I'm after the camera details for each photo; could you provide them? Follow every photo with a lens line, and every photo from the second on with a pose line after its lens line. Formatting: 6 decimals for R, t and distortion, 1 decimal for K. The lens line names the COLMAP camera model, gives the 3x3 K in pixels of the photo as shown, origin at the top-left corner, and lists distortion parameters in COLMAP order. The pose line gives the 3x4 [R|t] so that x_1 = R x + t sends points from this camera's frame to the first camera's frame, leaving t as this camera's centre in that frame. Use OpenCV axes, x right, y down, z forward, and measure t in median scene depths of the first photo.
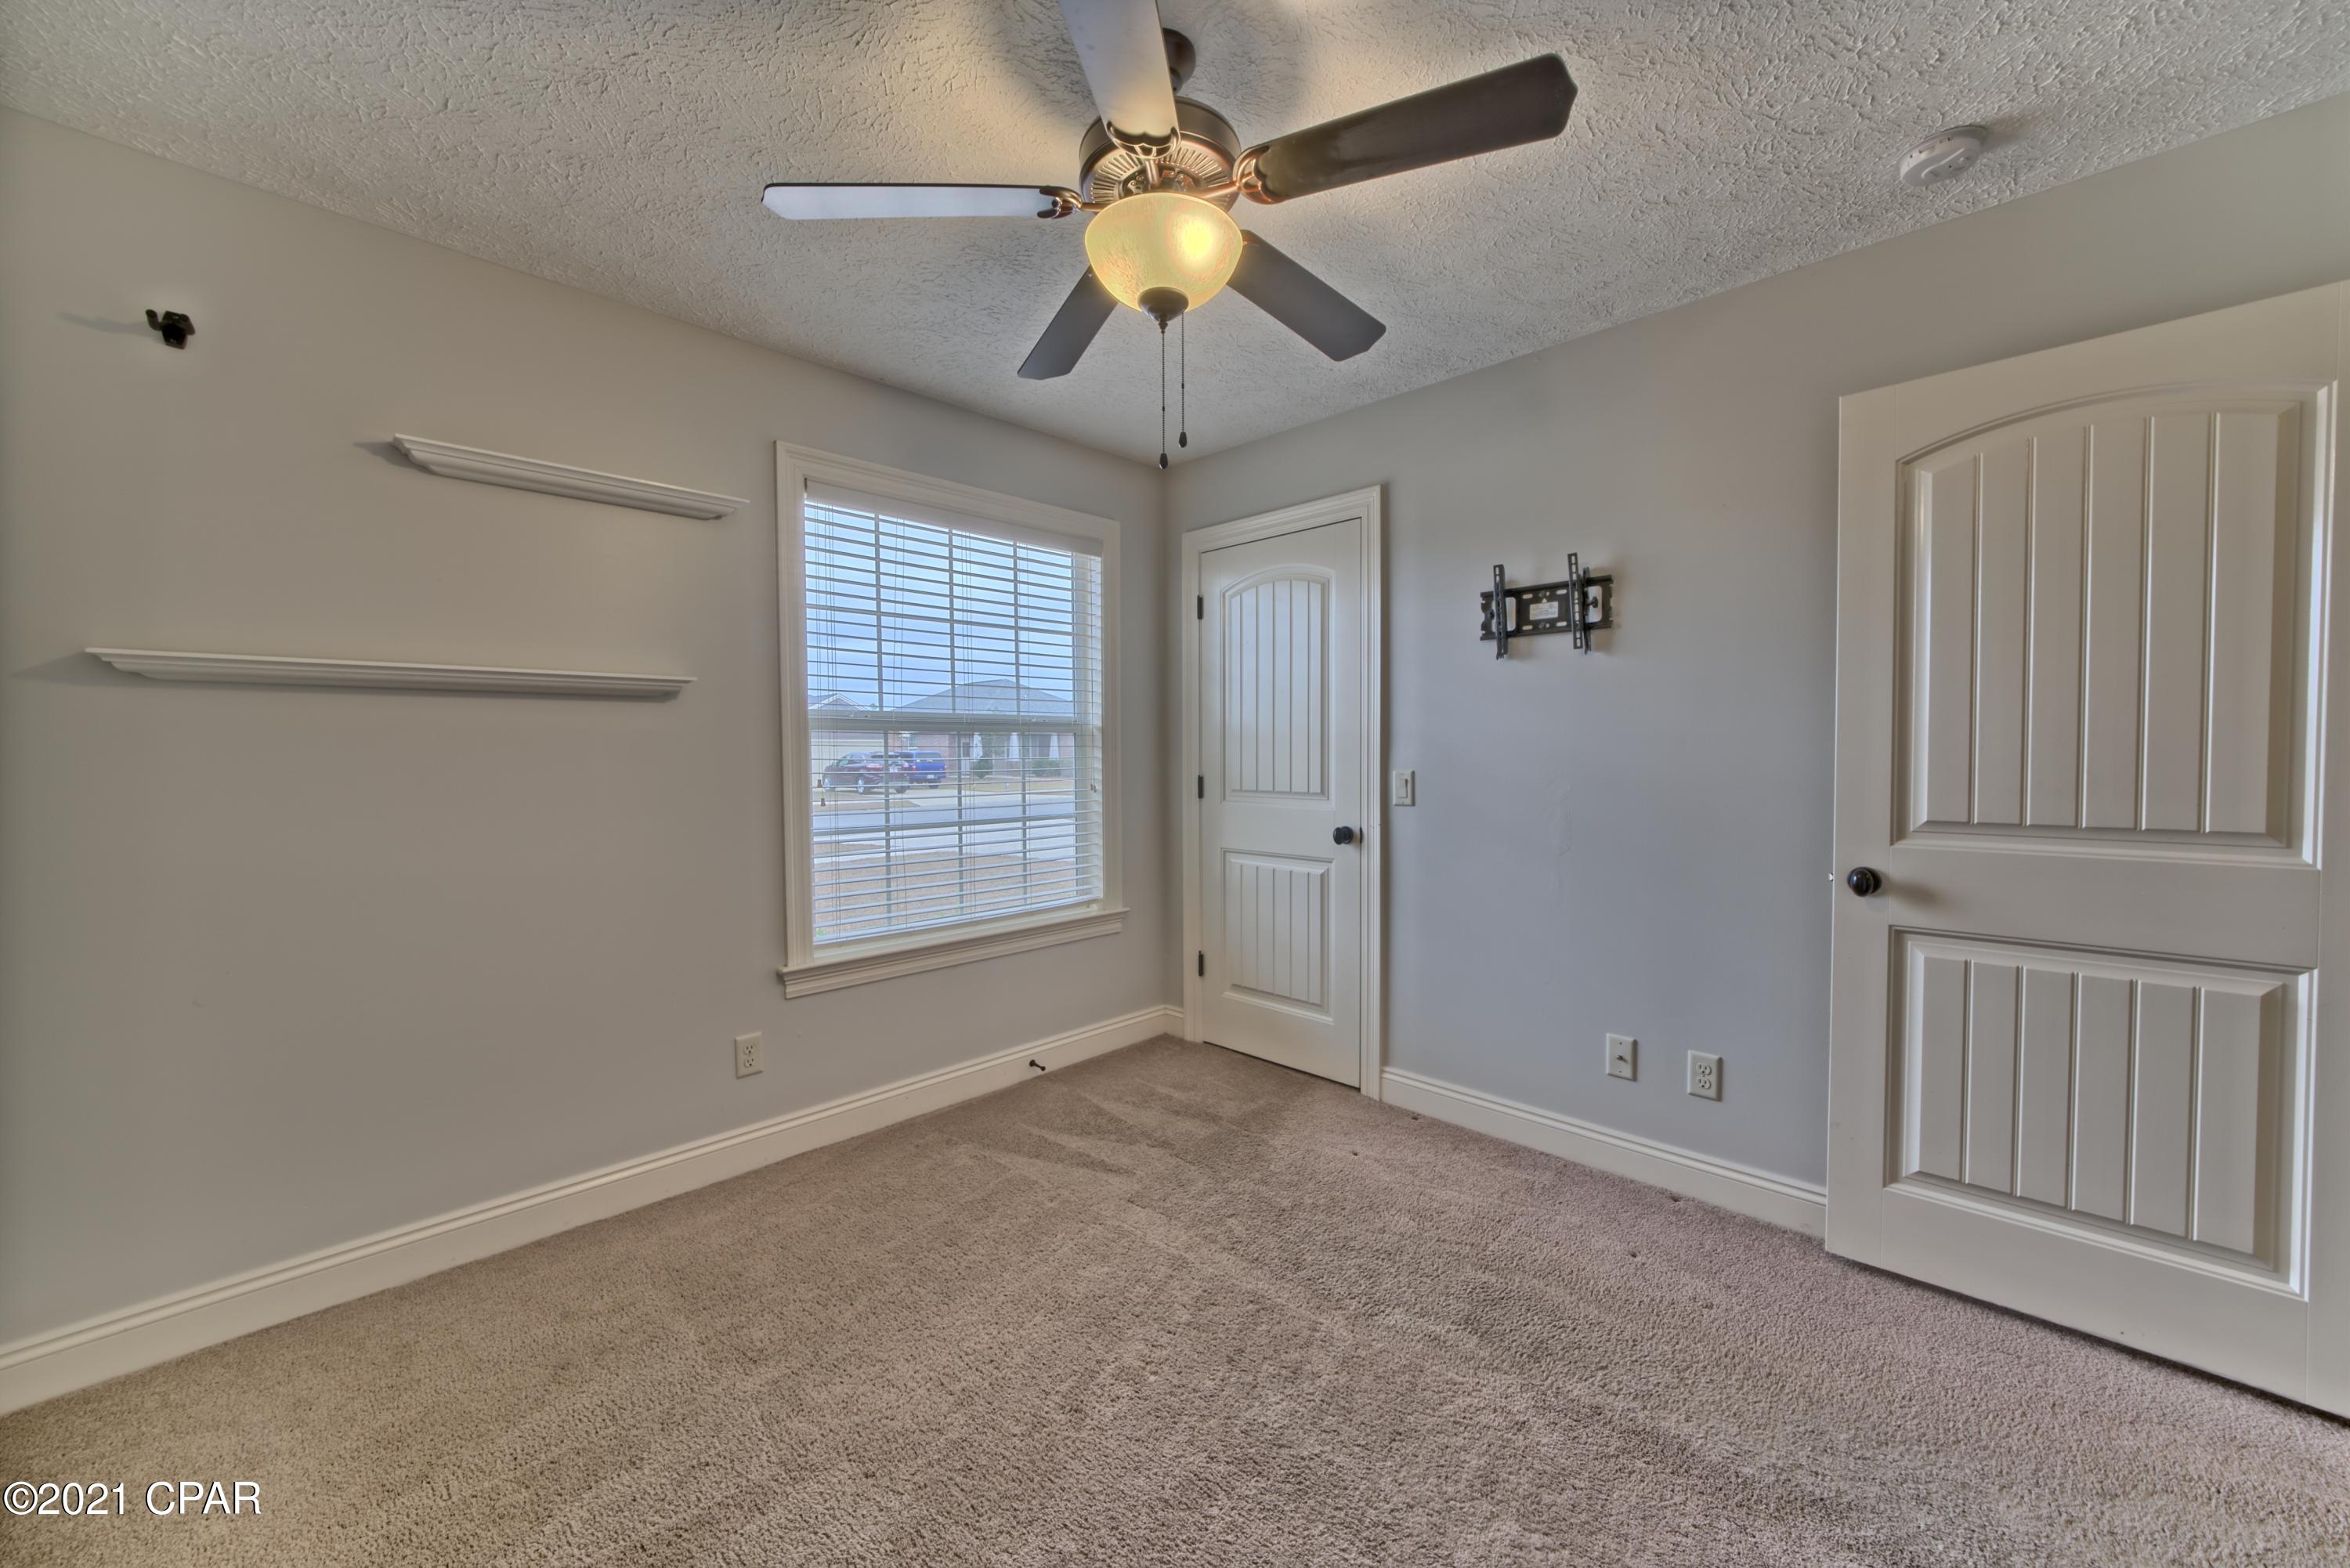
lens RADIAL K [[873.6, 0, 1171.6], [0, 873.6, 777.5], [0, 0, 1]] dist [-0.010937, 0.000754]
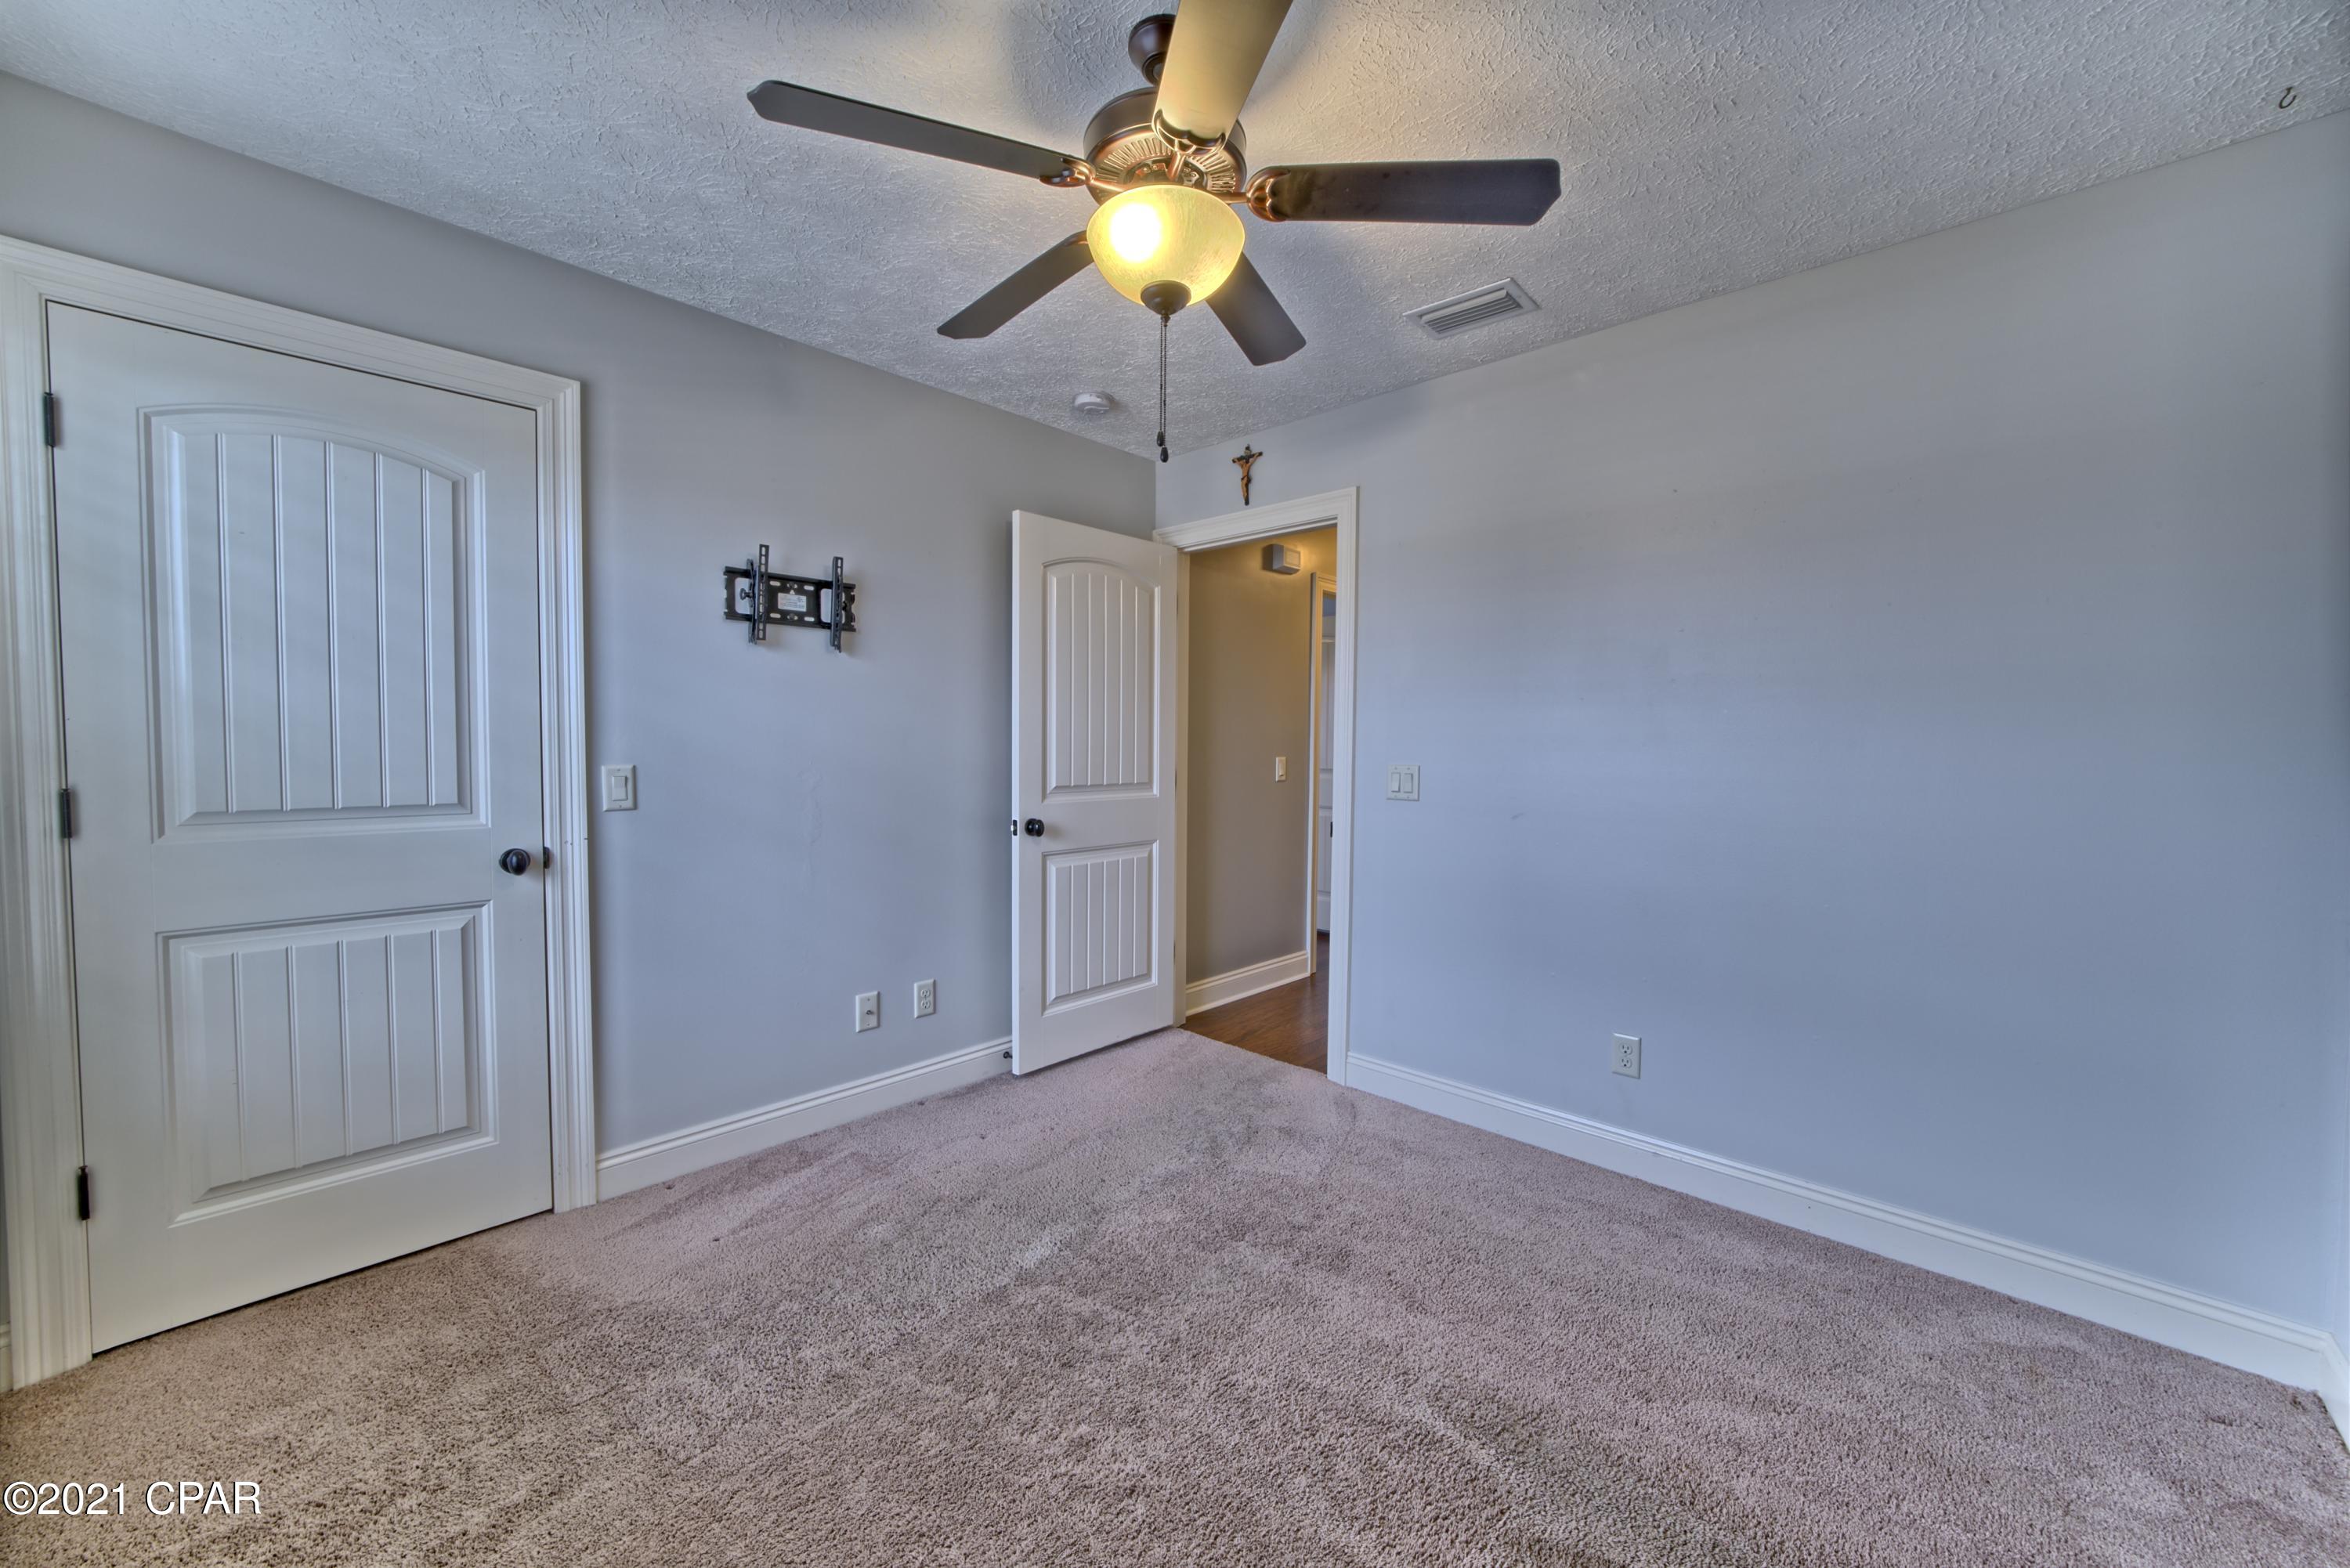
lens RADIAL K [[873.6, 0, 1171.6], [0, 873.6, 777.5], [0, 0, 1]] dist [-0.010937, 0.000754]
pose [[-0.018499, -0.036374, 0.999167, -0.591142], [0.019955, 0.999126, 0.036742, -0.018129], [-0.999630, 0.020618, -0.017757, 0.587802]]
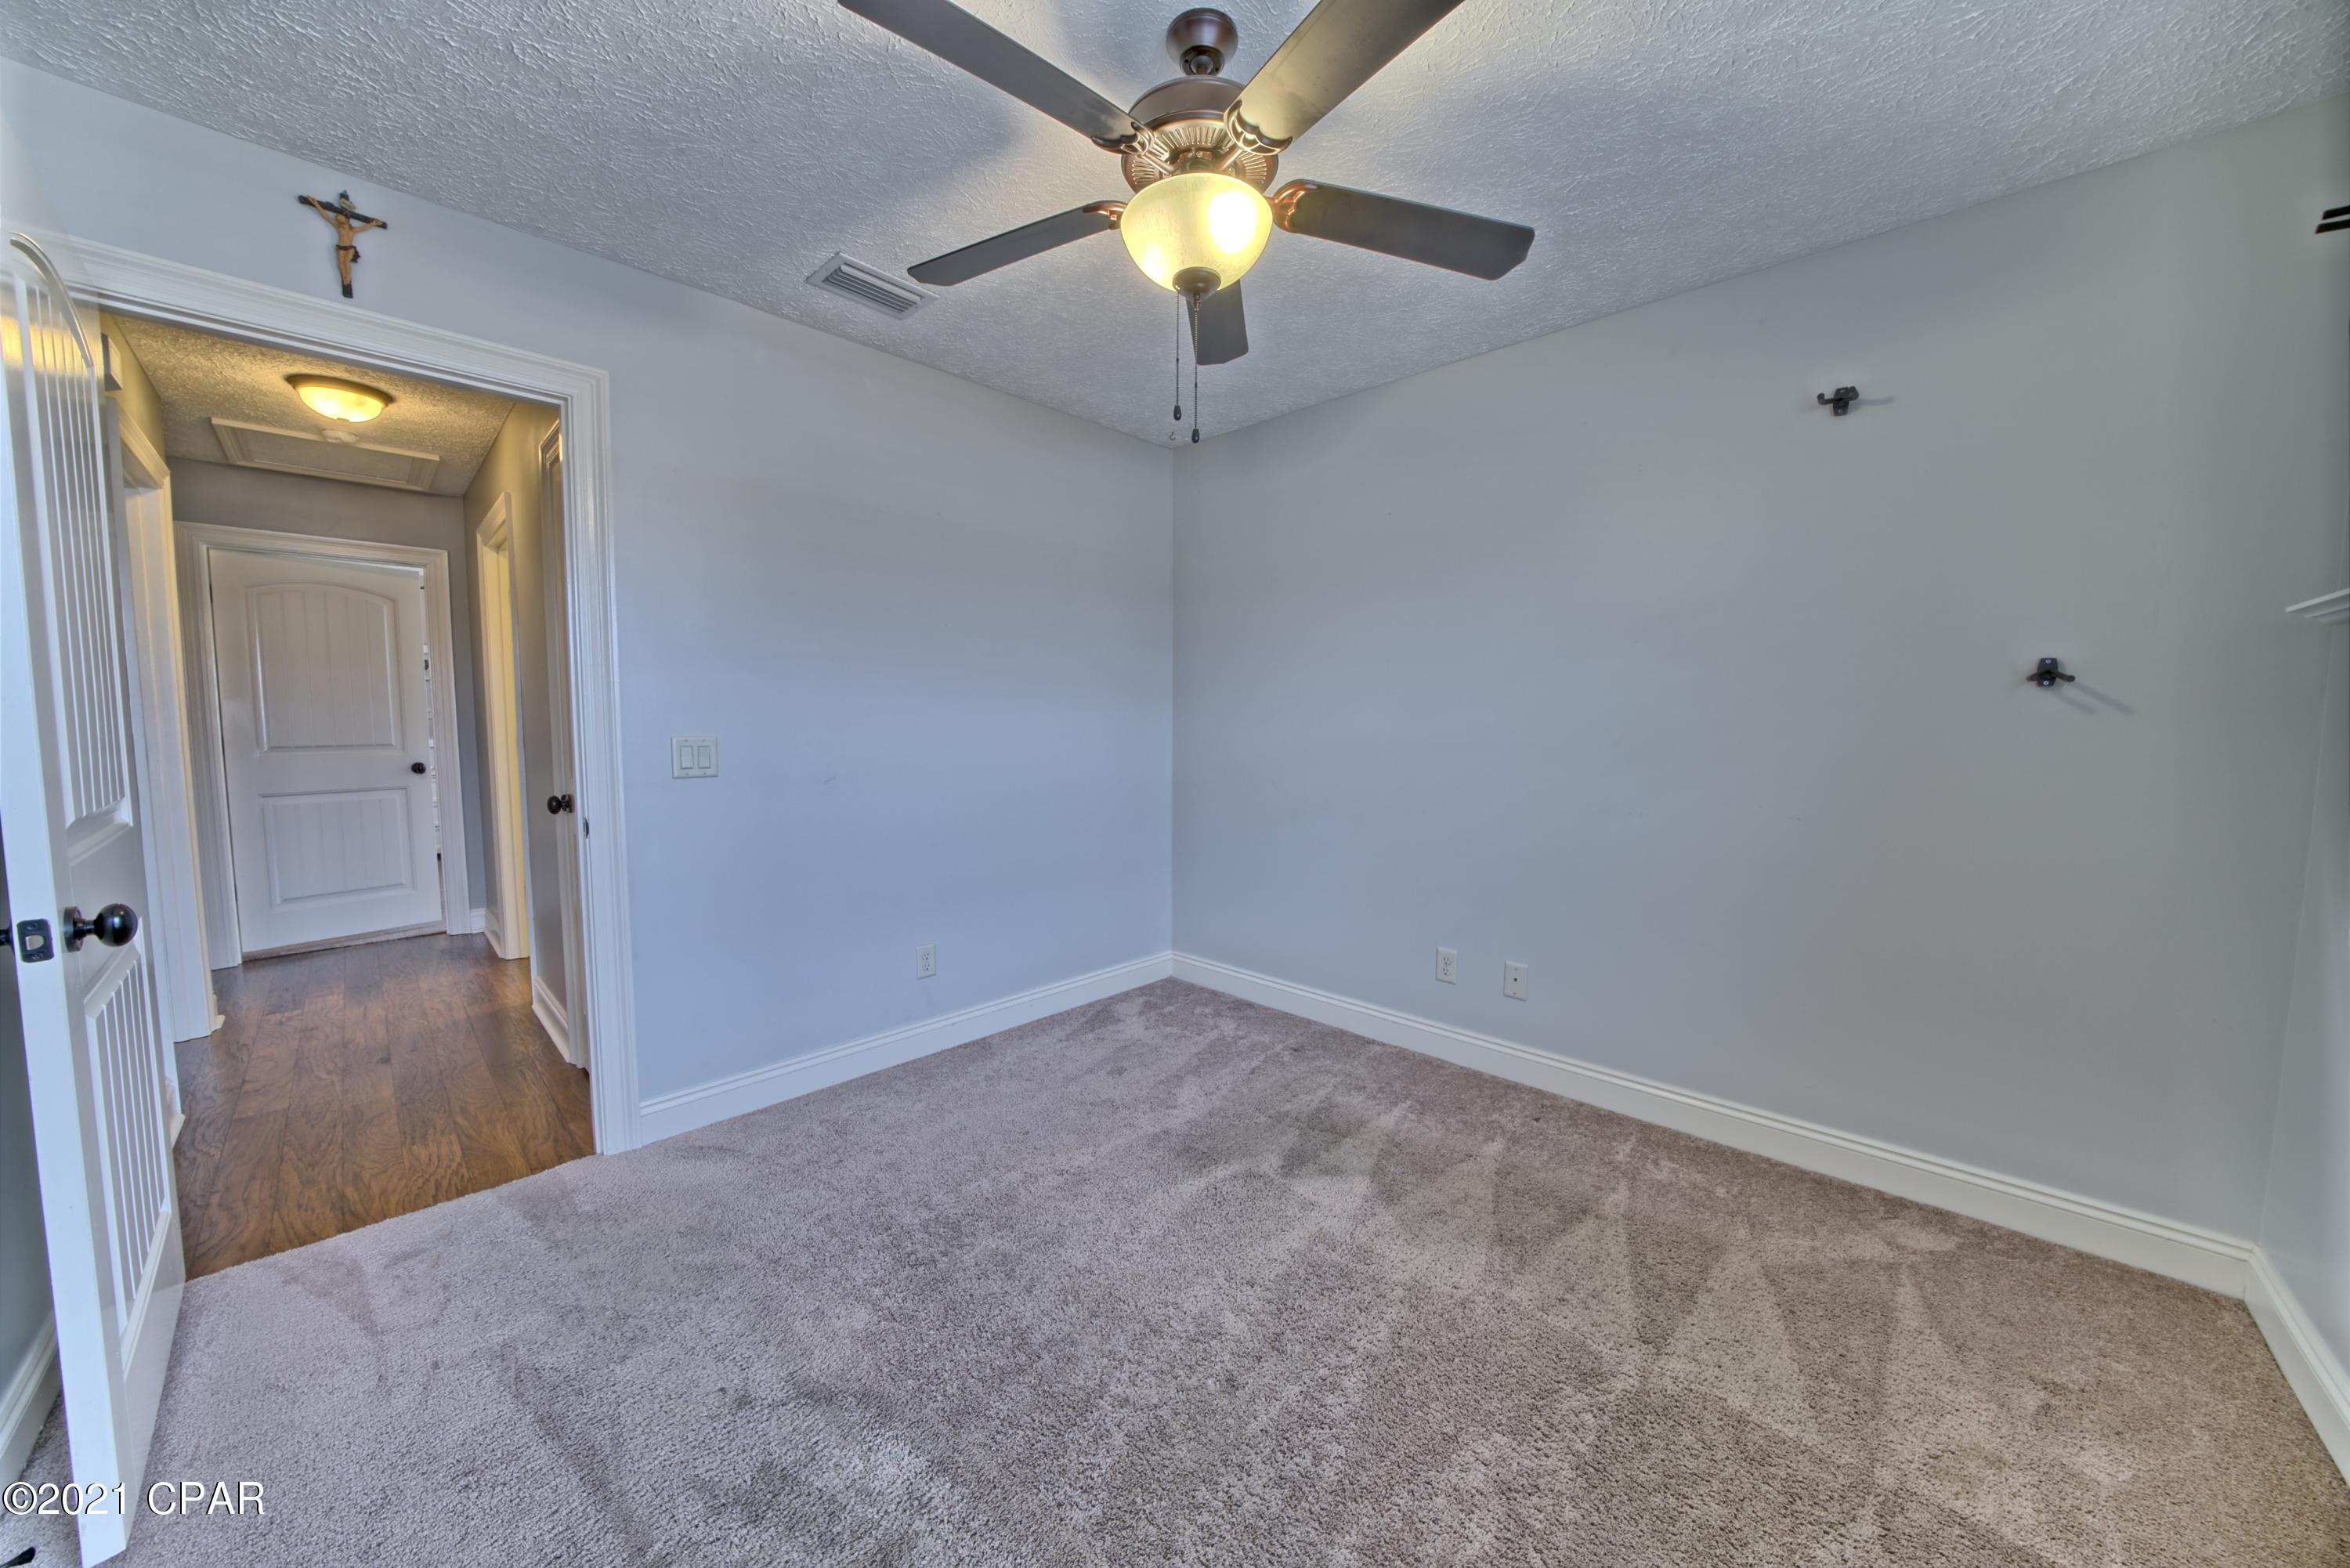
lens RADIAL K [[810.4, 0, 1170.6], [0, 810.4, 780.9], [0, 0, 1]] dist [-0.021825, 0.000100]
pose [[-0.999967, 0.002377, -0.007753, 0.036290], [0.001547, 0.994430, 0.105384, -0.031018], [0.007960, 0.105368, -0.994401, 1.176363]]
